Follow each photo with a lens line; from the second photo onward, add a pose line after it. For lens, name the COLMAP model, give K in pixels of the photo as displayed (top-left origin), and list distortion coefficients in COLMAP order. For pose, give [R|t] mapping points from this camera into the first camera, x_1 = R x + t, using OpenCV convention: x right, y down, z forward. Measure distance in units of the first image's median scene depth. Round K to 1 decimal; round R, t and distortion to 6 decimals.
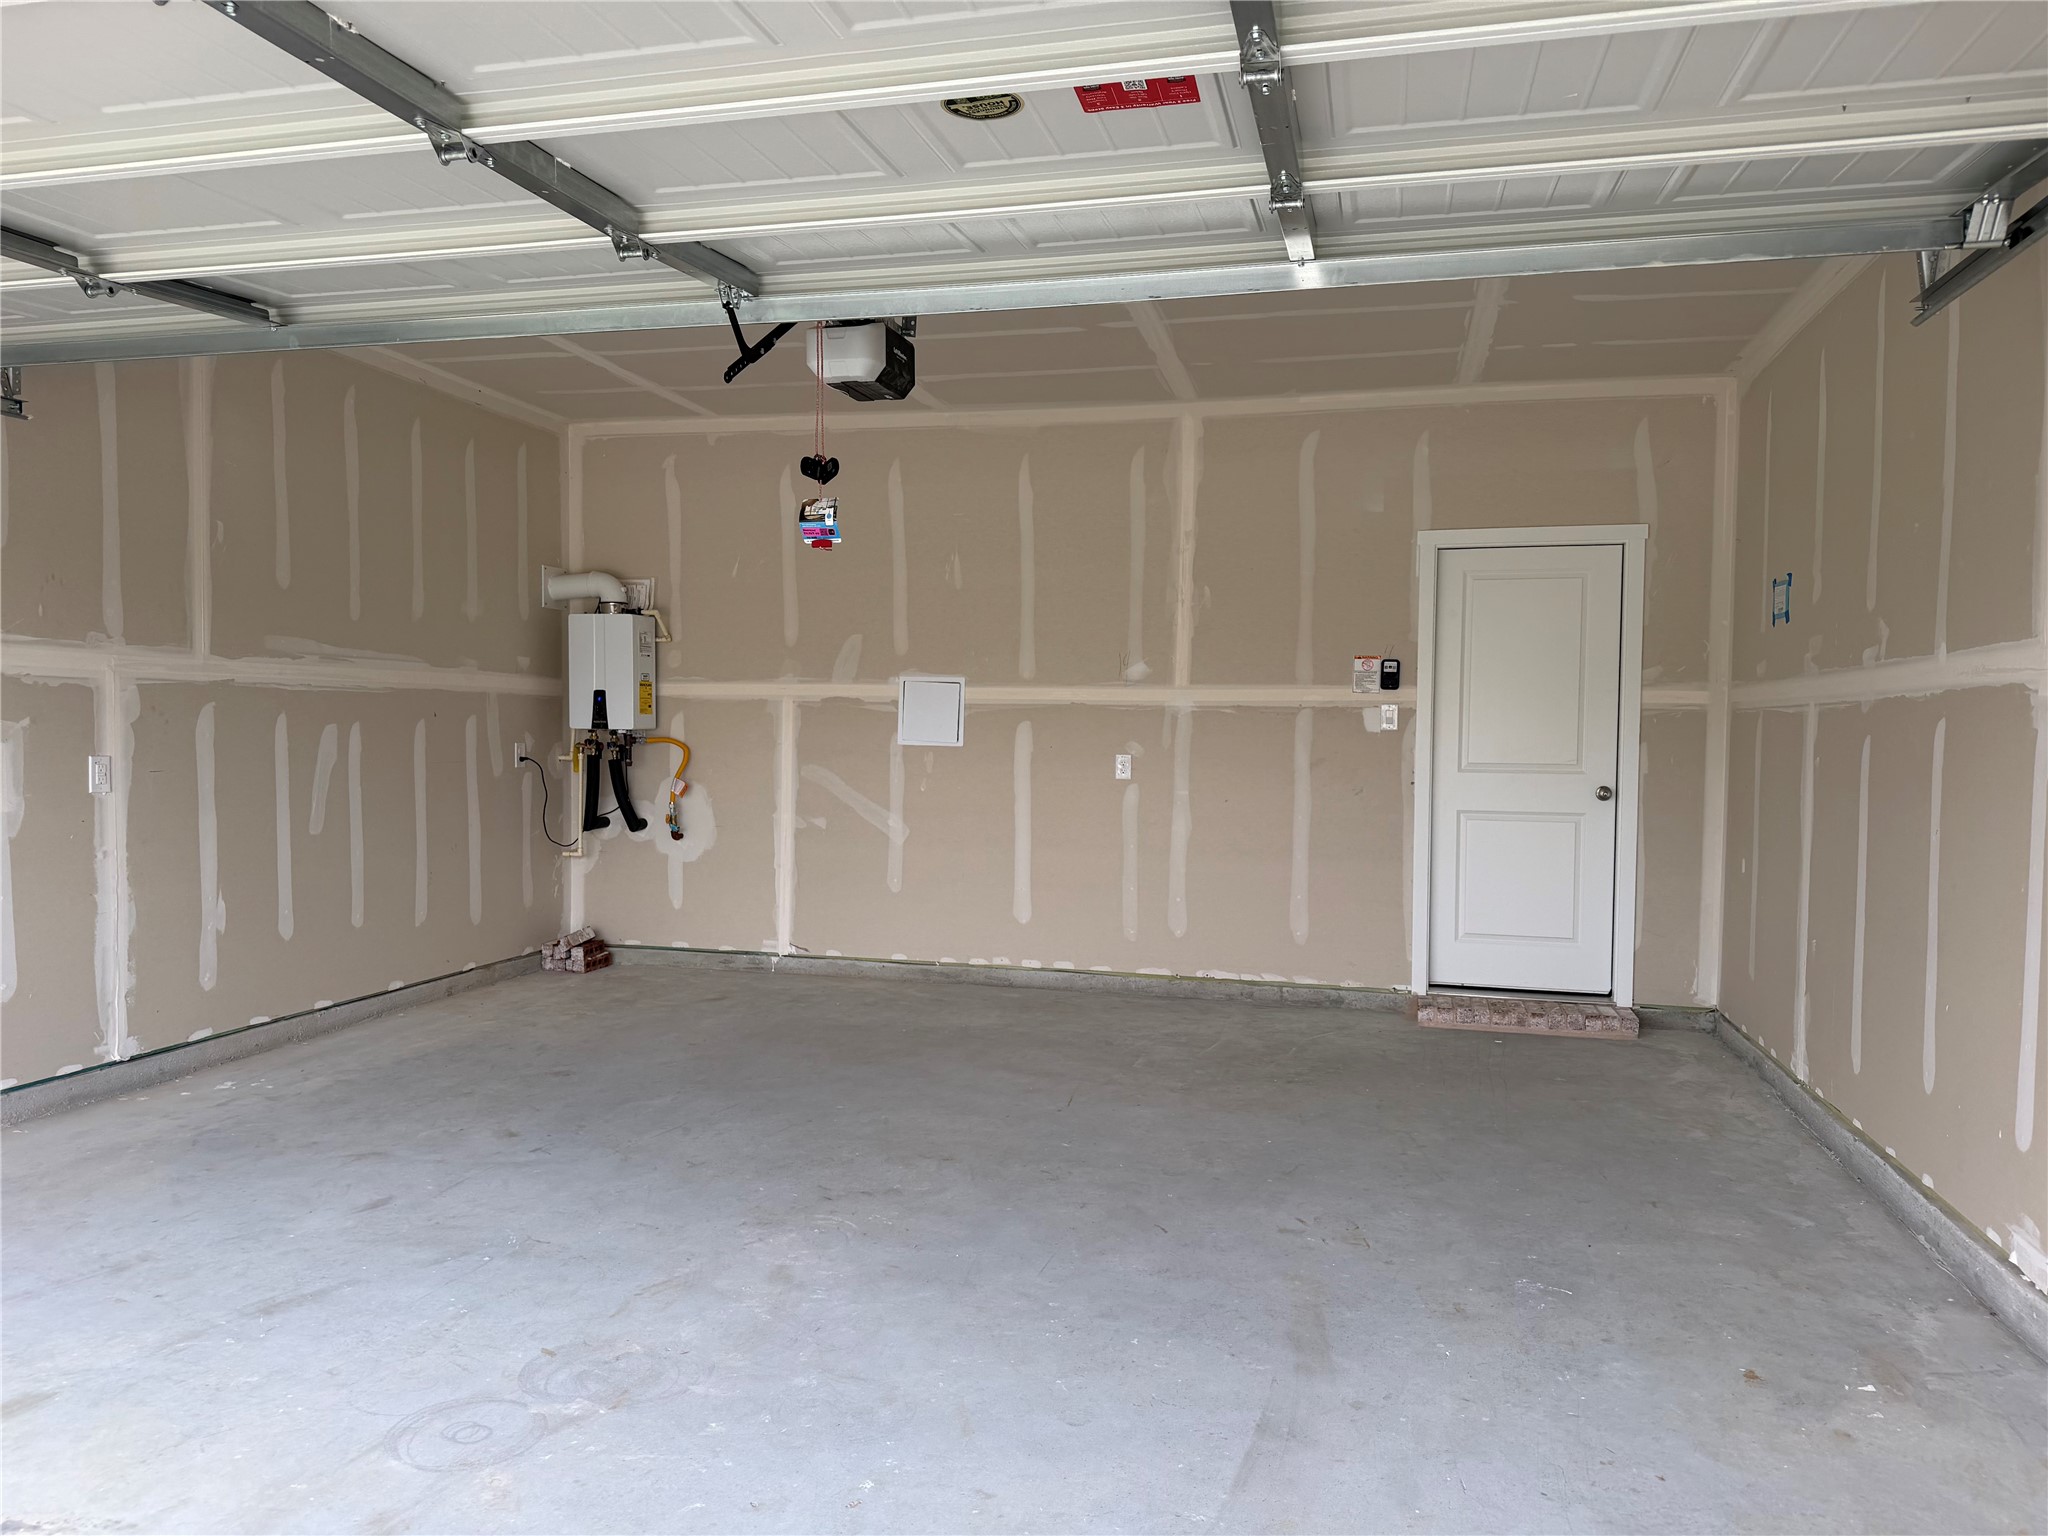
lens RADIAL K [[1421.9, 0, 1010.8], [0, 1421.9, 779.1], [0, 0, 1]] dist [0.119544, -0.189407]
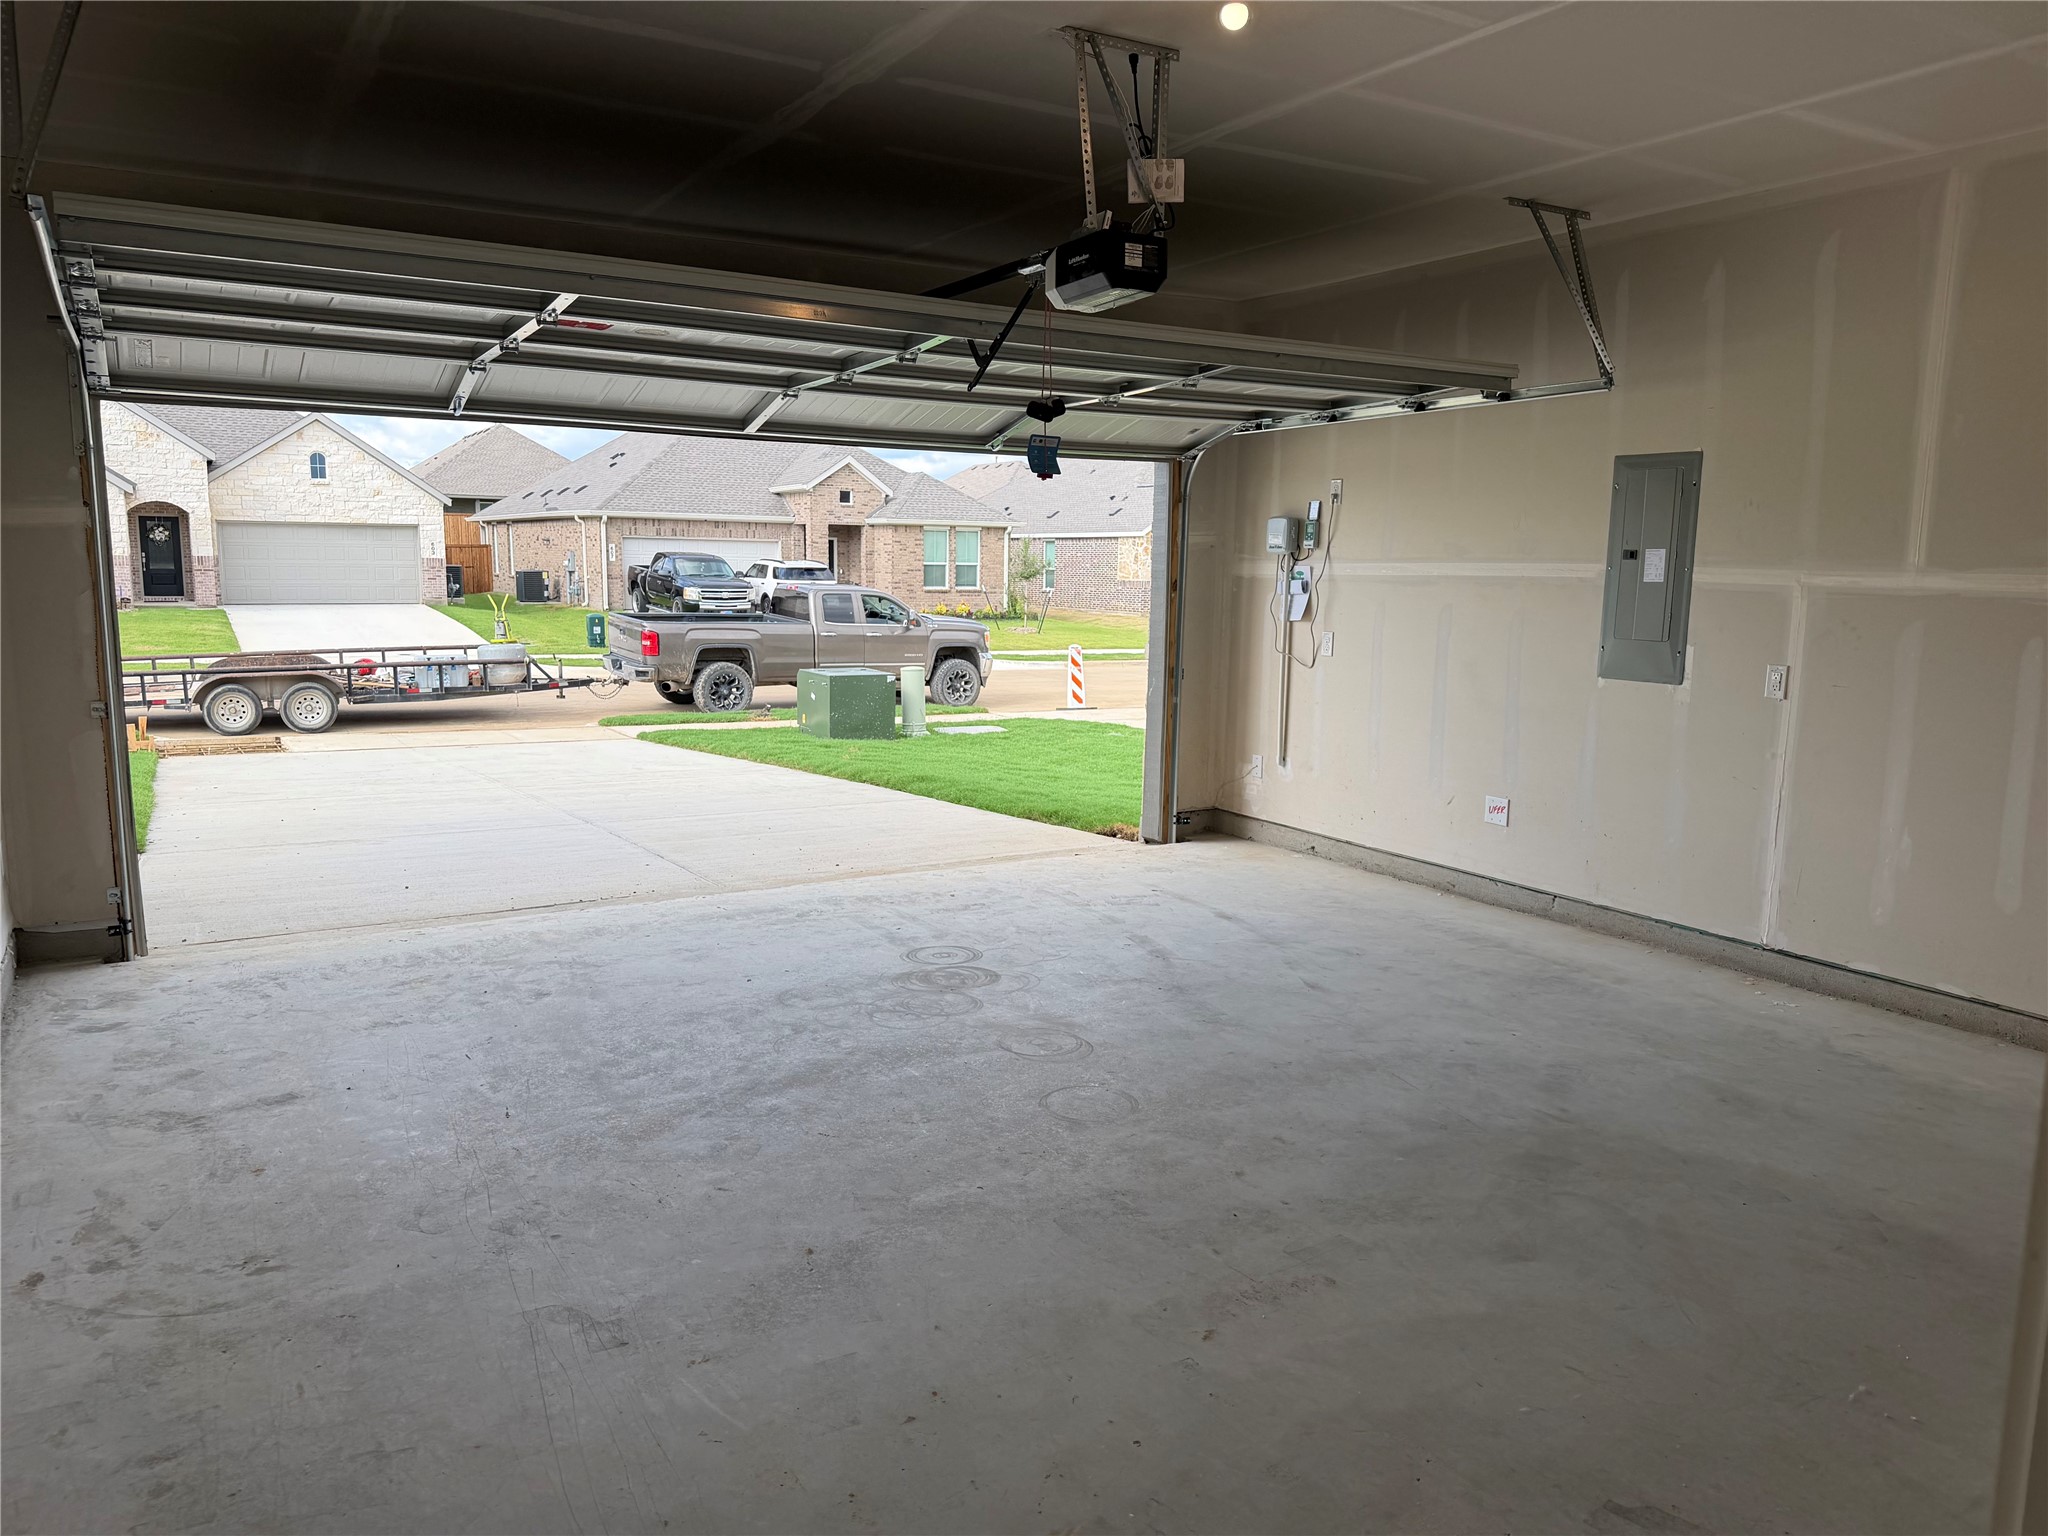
lens RADIAL K [[1421.9, 0, 1010.8], [0, 1421.9, 779.1], [0, 0, 1]] dist [0.119544, -0.189407]
pose [[-0.696259, 0.090789, -0.712026, 0.538147], [-0.050596, 0.983294, 0.174853, -0.089894], [0.716005, 0.157768, -0.680034, 1.300427]]
